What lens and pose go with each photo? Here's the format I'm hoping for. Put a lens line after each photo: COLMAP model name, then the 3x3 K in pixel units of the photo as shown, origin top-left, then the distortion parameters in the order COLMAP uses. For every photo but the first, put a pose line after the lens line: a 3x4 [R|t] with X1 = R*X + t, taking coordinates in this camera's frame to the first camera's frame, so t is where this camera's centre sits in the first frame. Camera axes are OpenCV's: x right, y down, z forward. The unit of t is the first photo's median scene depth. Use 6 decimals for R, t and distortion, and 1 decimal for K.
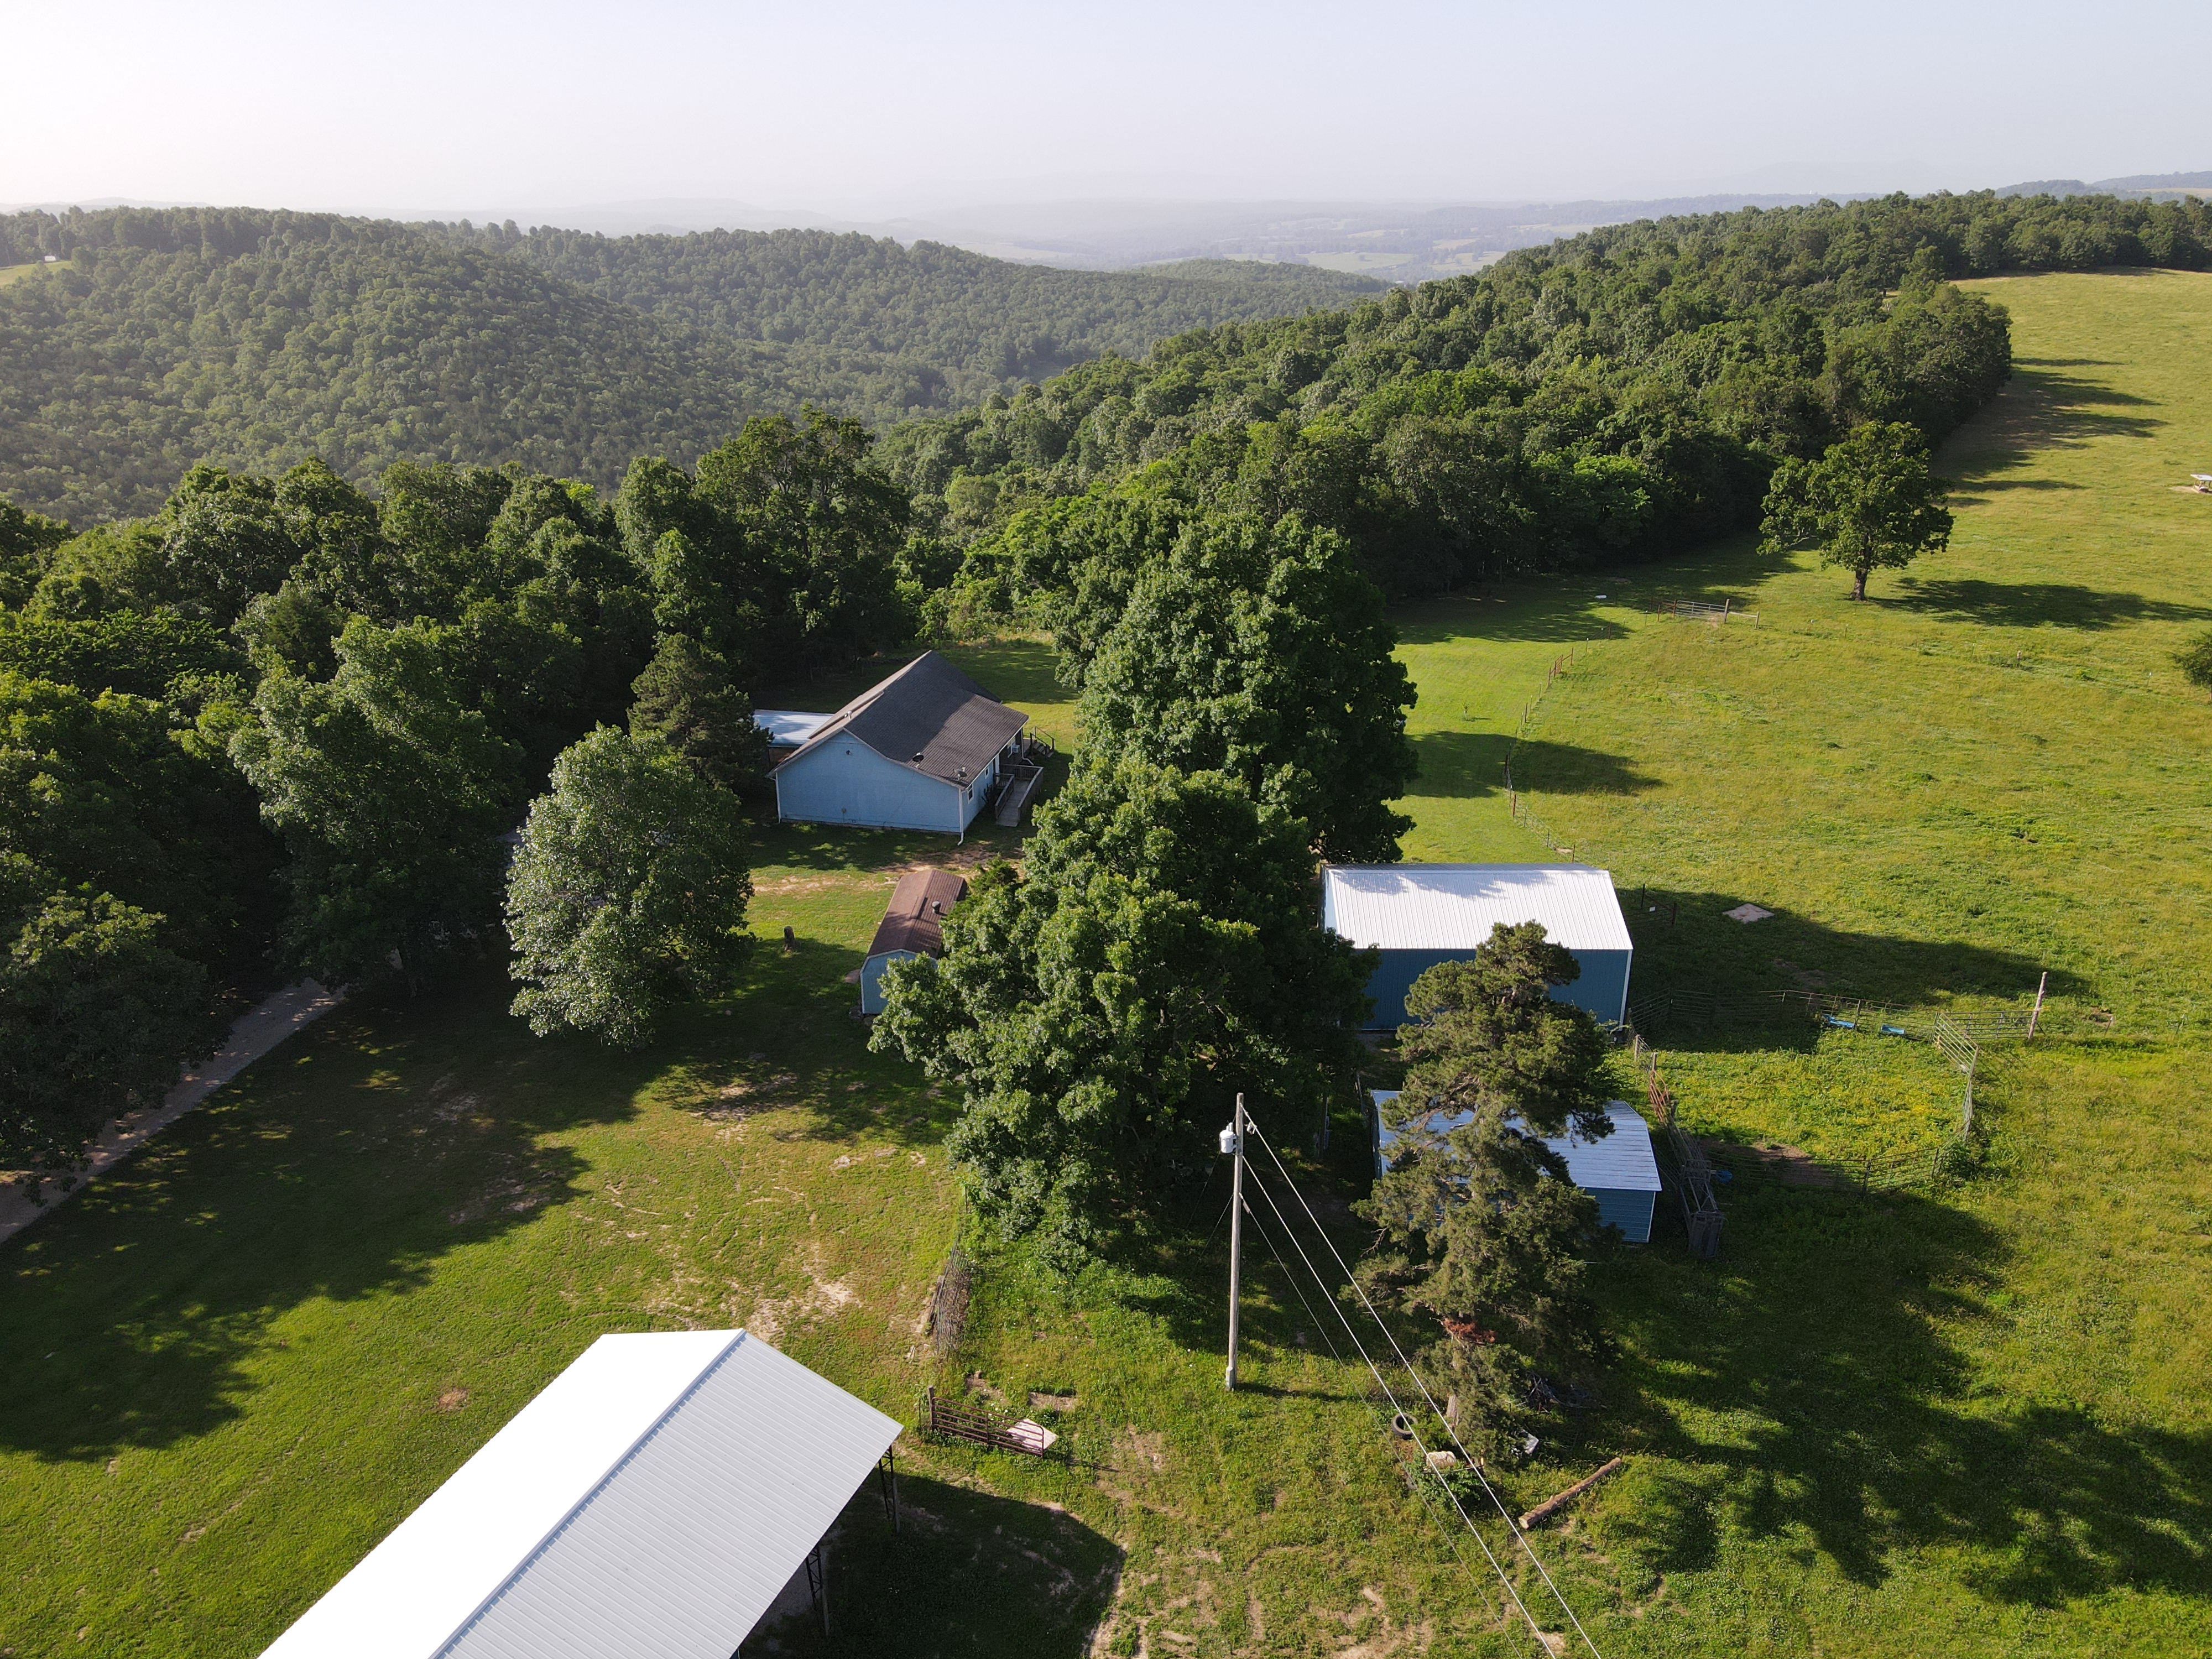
lens RADIAL K [[1624.7, 0, 1105.0], [0, 1624.7, 842.5], [0, 0, 1]] dist [-0.009087, 0.035189]
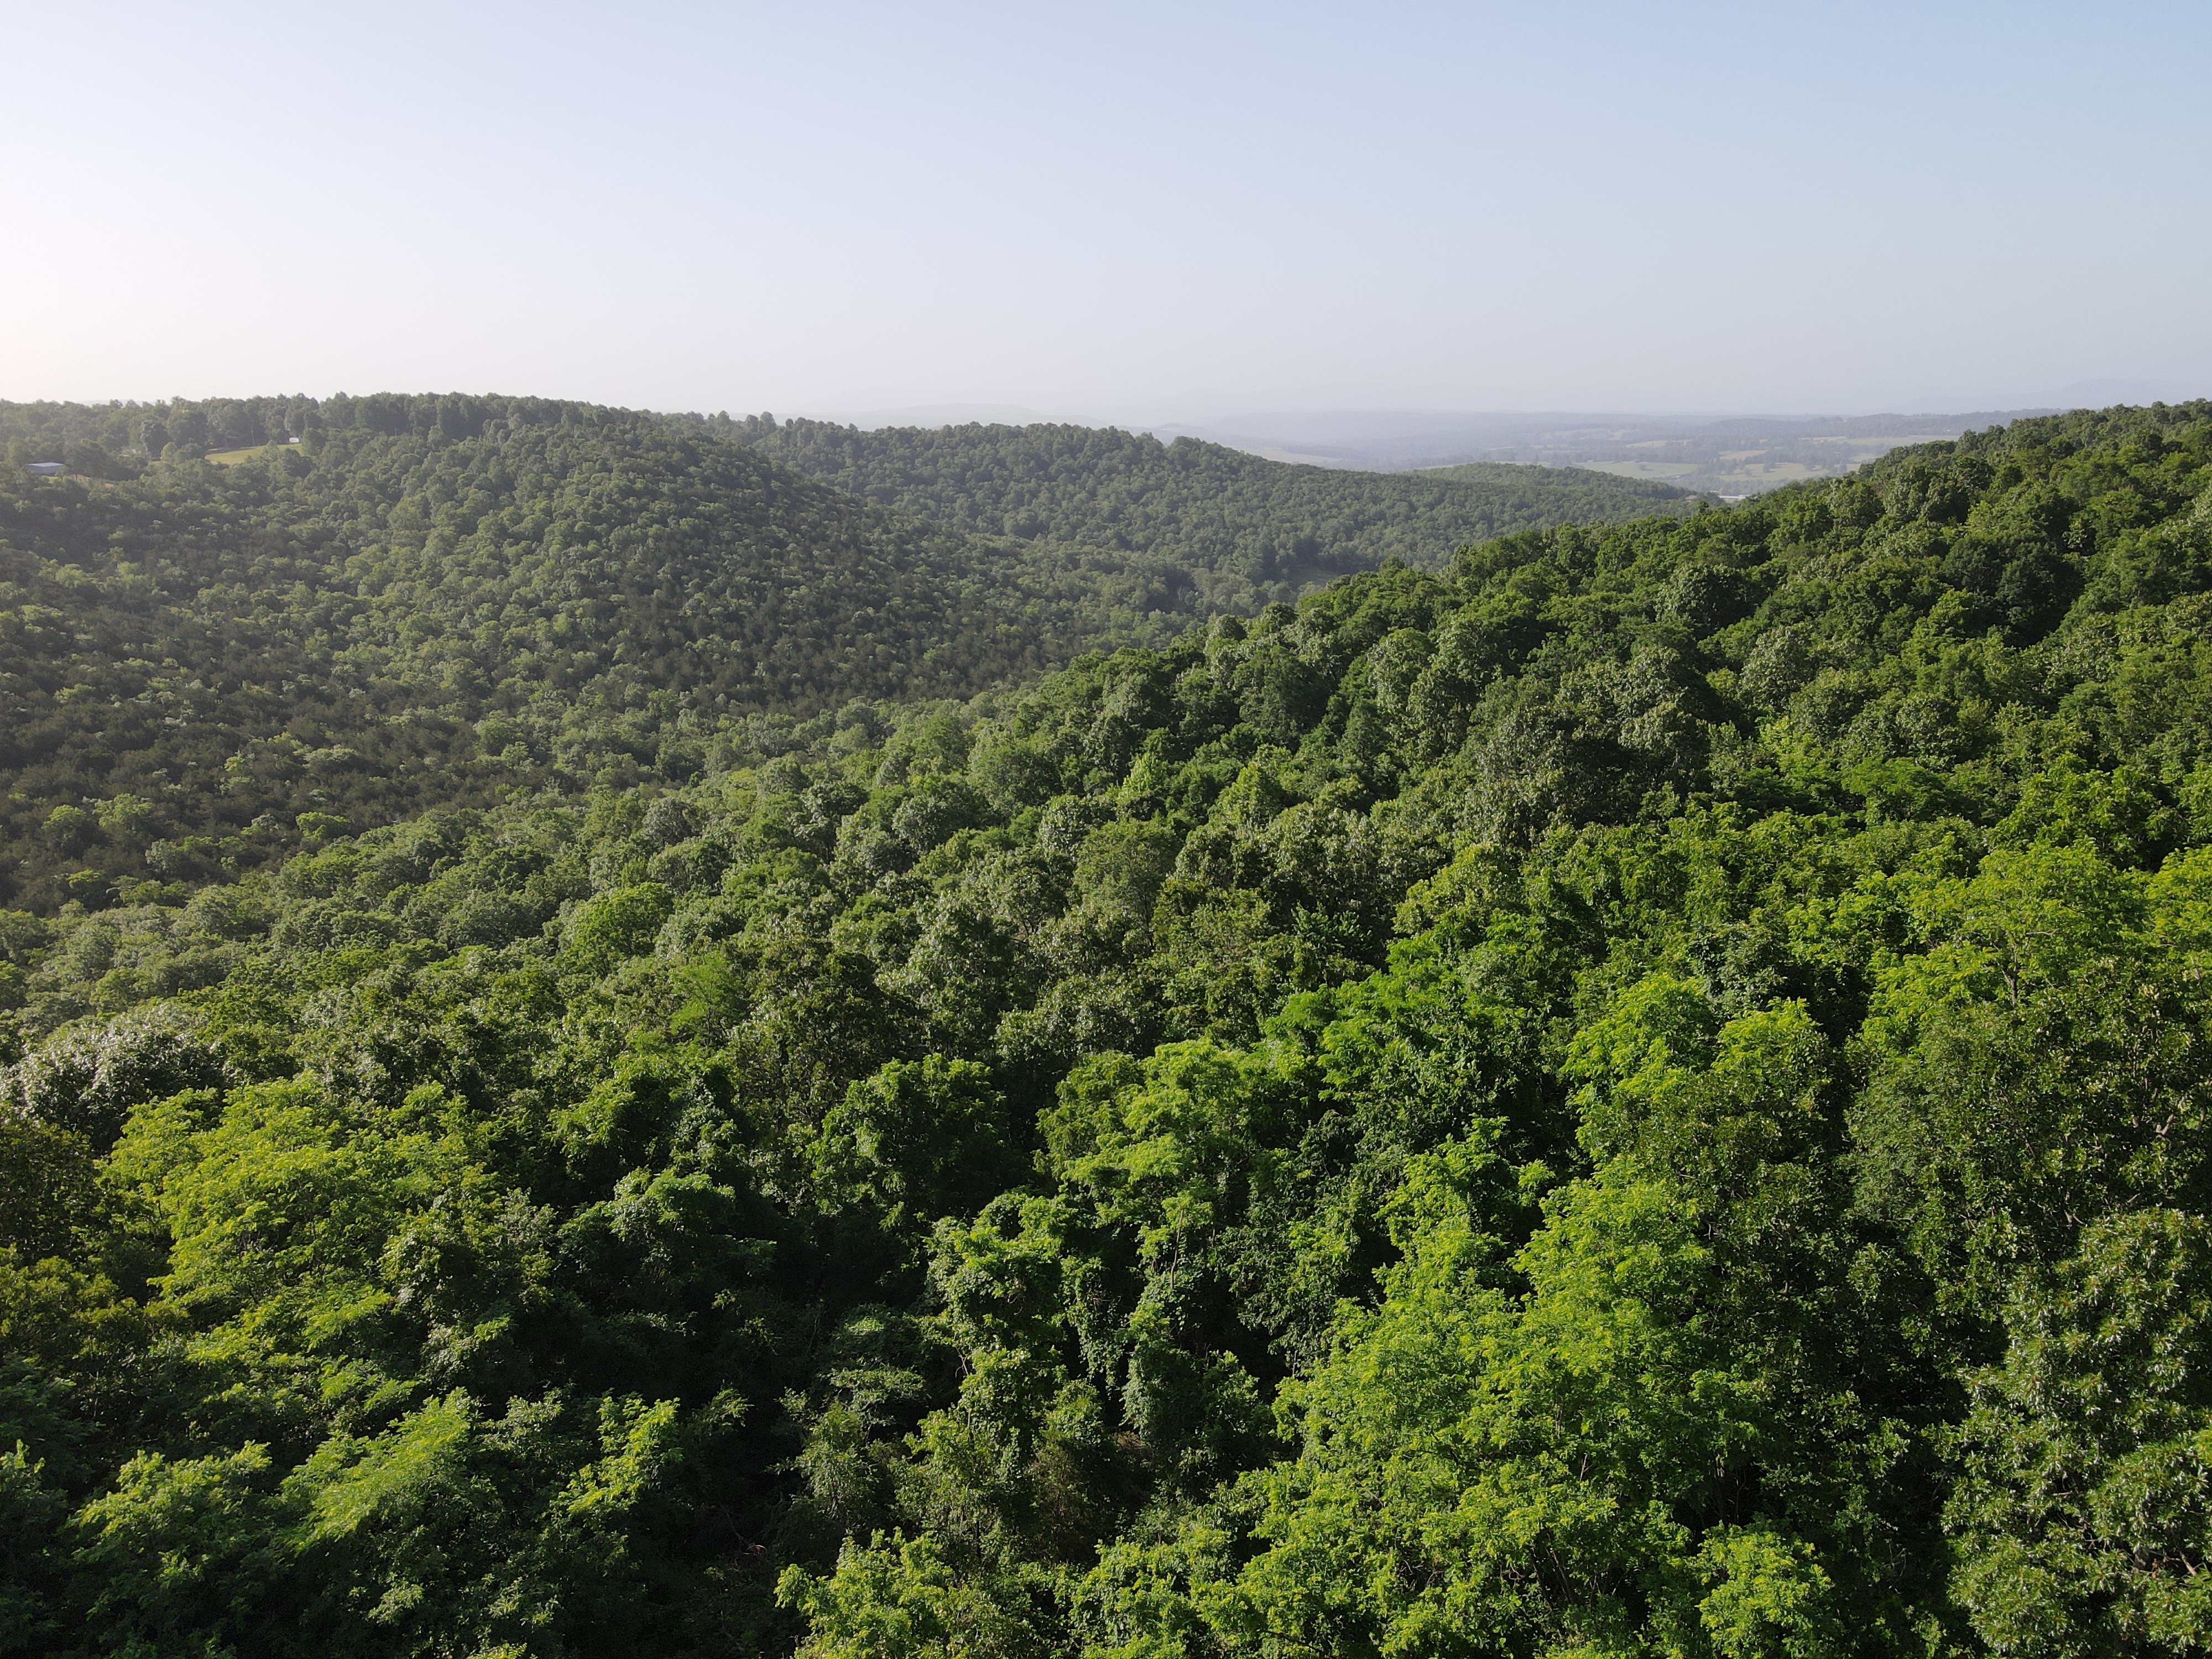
lens RADIAL K [[1624.7, 0, 1105.0], [0, 1624.7, 842.5], [0, 0, 1]] dist [-0.009087, 0.035189]
pose [[0.987285, 0.050347, -0.150778, -0.018491], [-0.067478, 0.991556, -0.110743, -0.198438], [0.143929, 0.119509, 0.982345, 0.640113]]
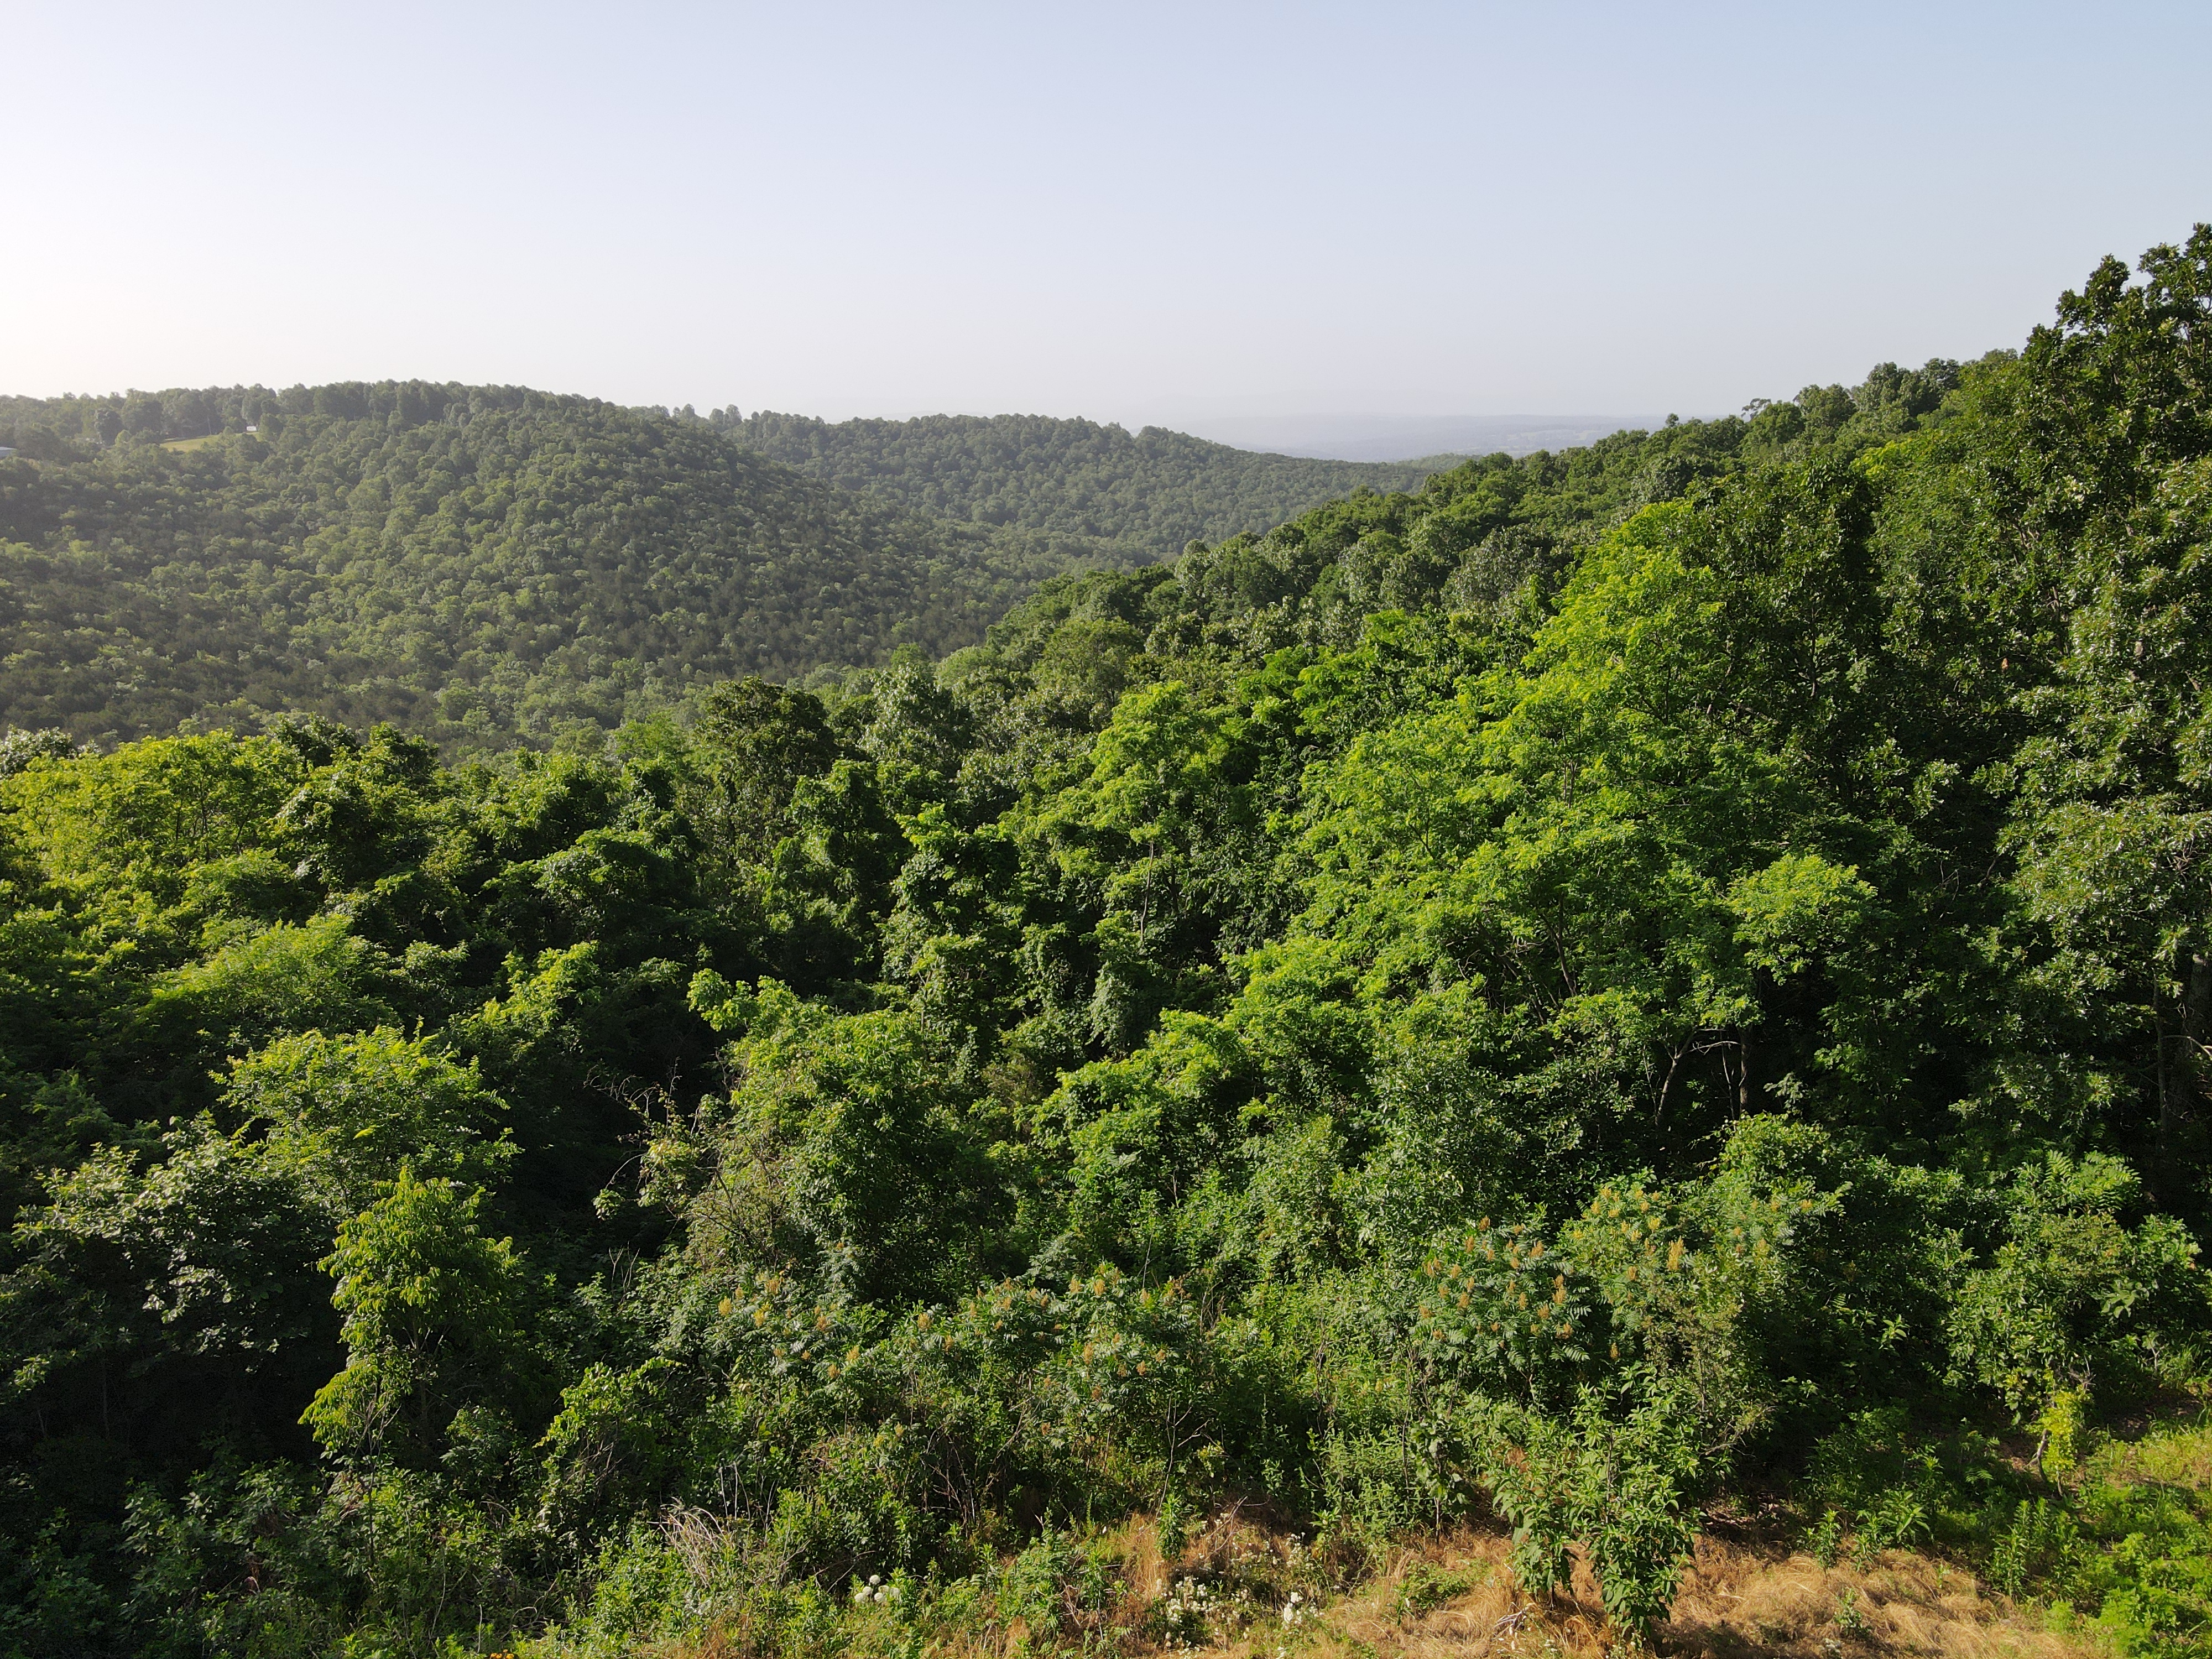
lens RADIAL K [[1624.7, 0, 1105.0], [0, 1624.7, 842.5], [0, 0, 1]] dist [-0.009087, 0.035189]
pose [[0.990187, 0.038121, -0.134448, -0.016414], [-0.054020, 0.991701, -0.116663, -0.132451], [0.128885, 0.122782, 0.984029, 0.667946]]
